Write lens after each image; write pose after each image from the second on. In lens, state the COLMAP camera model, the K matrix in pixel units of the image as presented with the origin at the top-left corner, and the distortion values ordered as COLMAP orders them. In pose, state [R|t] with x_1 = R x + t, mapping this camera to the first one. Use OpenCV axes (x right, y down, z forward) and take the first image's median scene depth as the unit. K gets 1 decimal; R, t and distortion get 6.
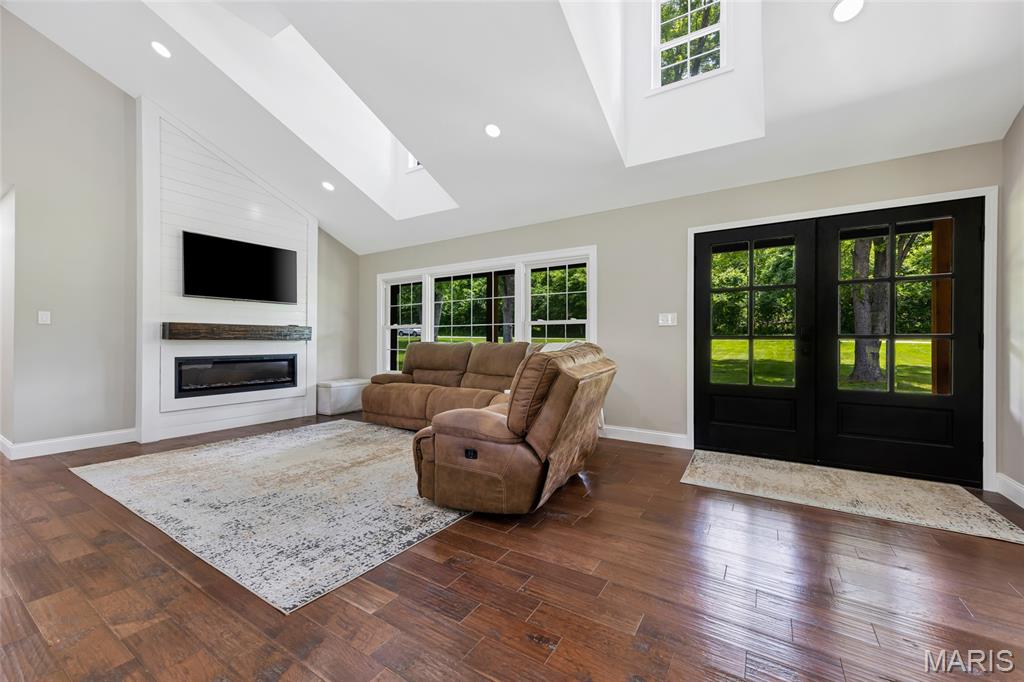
lens RADIAL K [[401.4, 0, 512.0], [0, 401.4, 341.0], [0, 0, 1]] dist [0.005191, -0.000186]
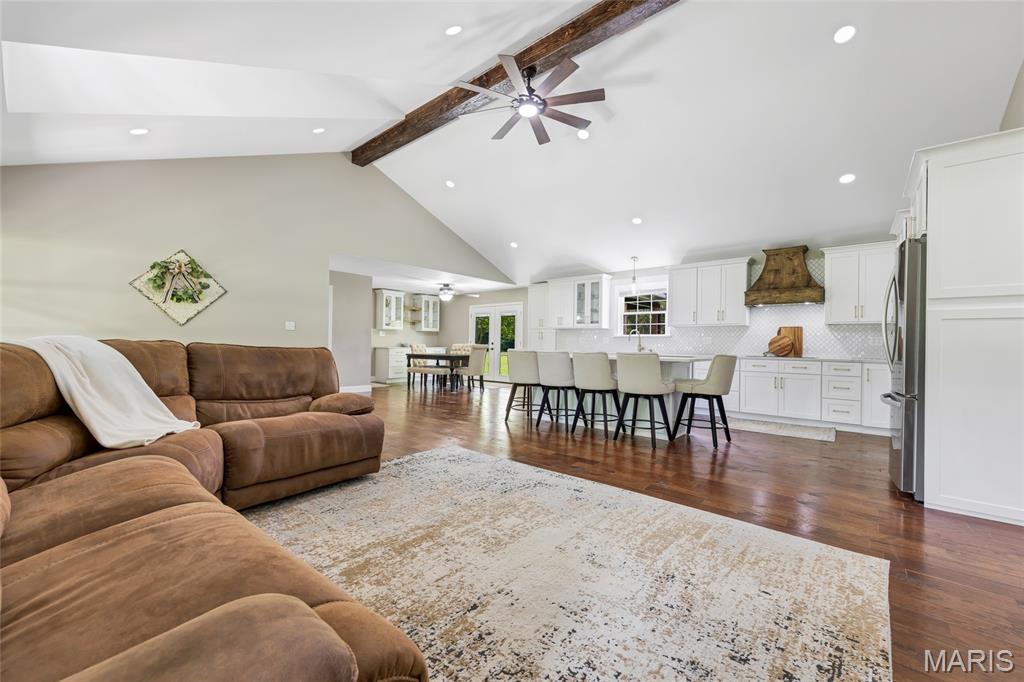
lens RADIAL K [[404.9, 0, 512.0], [0, 404.9, 341.0], [0, 0, 1]] dist [0.006575, -0.000013]
pose [[-0.989077, -0.013953, 0.146735, -0.563575], [-0.014749, 0.999882, -0.004340, -0.002189], [-0.146657, -0.006457, -0.989166, 1.519077]]
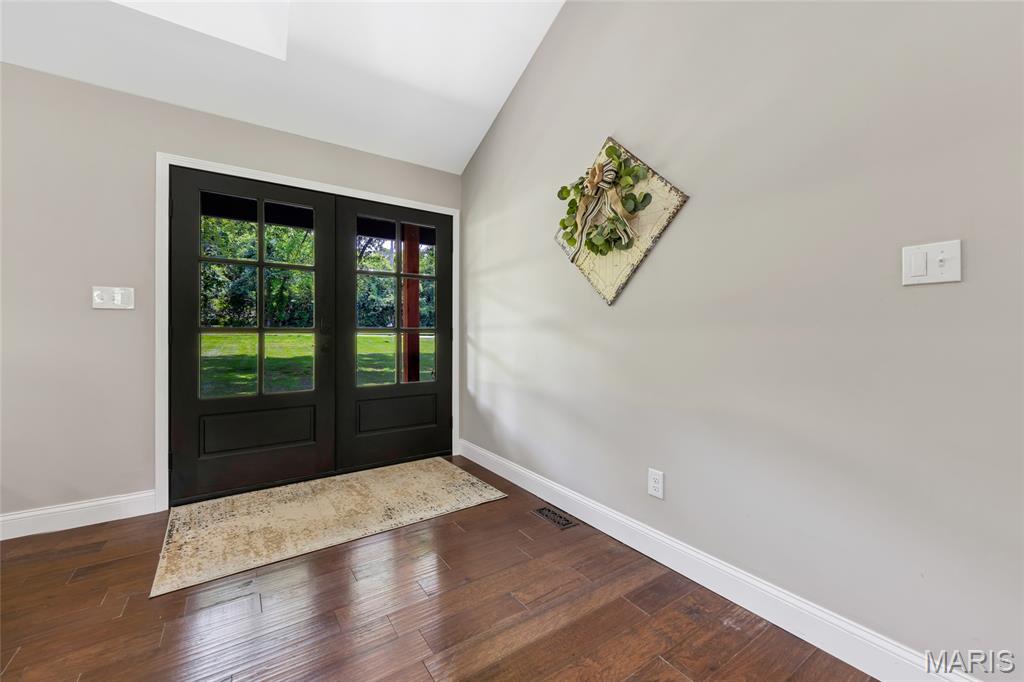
lens RADIAL K [[404.7, 0, 513.6], [0, 404.7, 331.6], [0, 0, 1]] dist [0.004434, 0.000108]
pose [[0.393485, 0.002541, 0.919327, 0.088215], [0.004964, 0.999976, -0.004889, -0.000218], [-0.919318, 0.006487, 0.393463, 0.275052]]
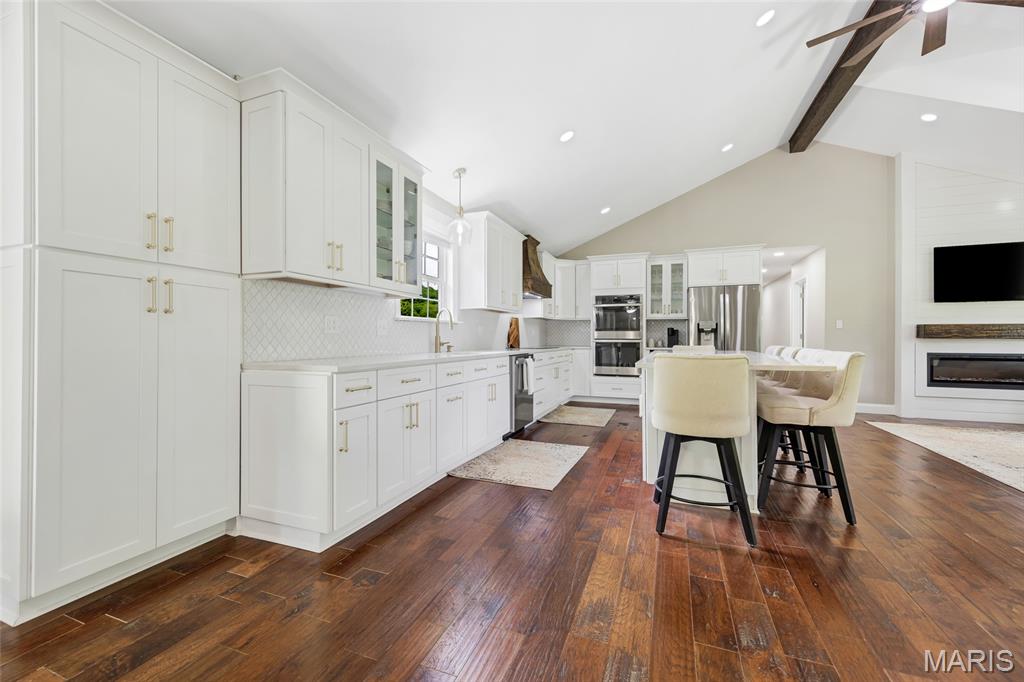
lens RADIAL K [[416.3, 0, 510.8], [0, 416.3, 337.7], [0, 0, 1]] dist [0.004416, -0.000295]
pose [[0.190183, -0.002192, -0.981746, 0.201921], [-0.002392, 0.999994, -0.002697, 0.001424], [0.981746, 0.002861, 0.190176, -0.577933]]
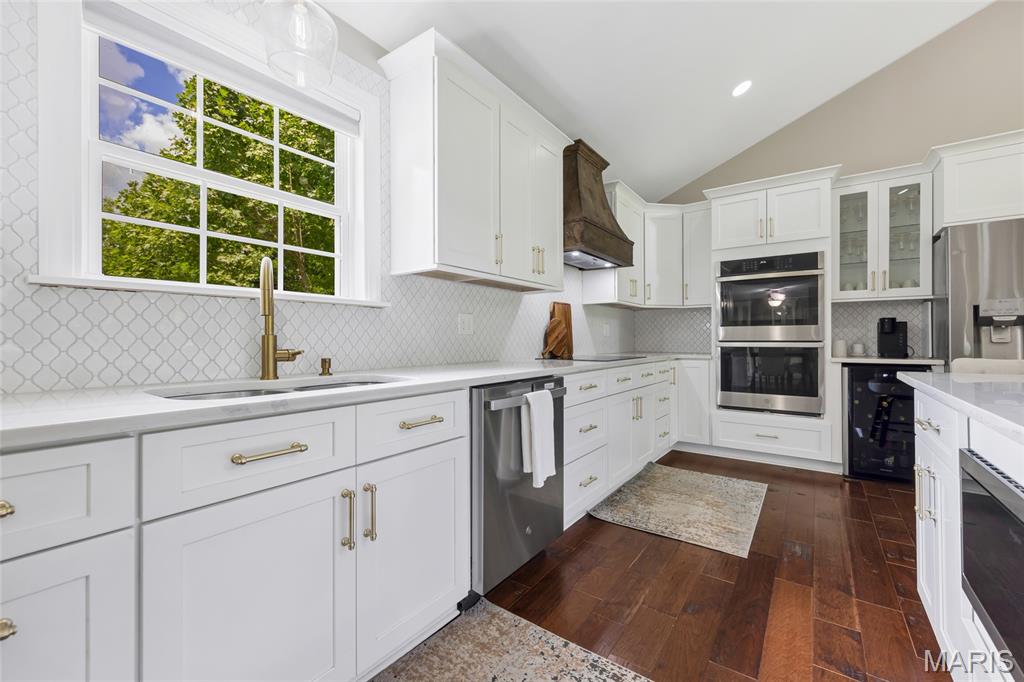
lens RADIAL K [[420.6, 0, 515.0], [0, 420.6, 339.7], [0, 0, 1]] dist [0.003476, -0.000135]
pose [[-0.062038, -0.002825, -0.998070, -0.491576], [-0.000342, 0.999996, -0.002809, 0.000807], [0.998074, 0.000167, -0.062039, -0.292457]]
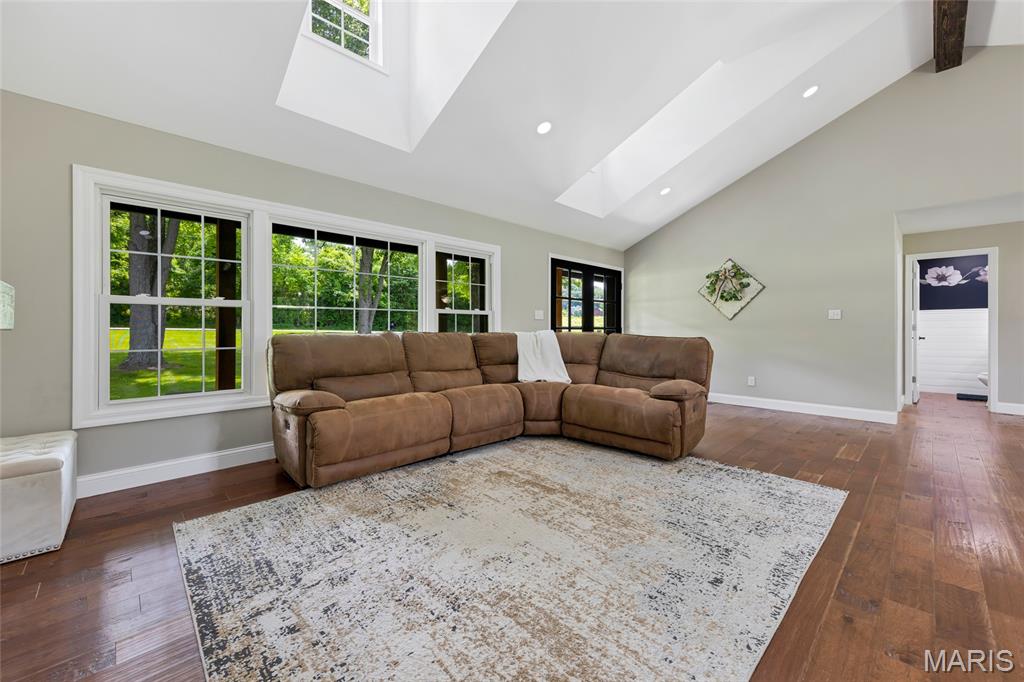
lens RADIAL K [[404.7, 0, 513.6], [0, 404.7, 331.6], [0, 0, 1]] dist [0.004434, 0.000108]
pose [[0.234684, -0.004347, 0.972062, -1.080877], [0.000211, 0.999990, 0.004421, -0.003086], [-0.972072, -0.000833, 0.234683, 0.834319]]
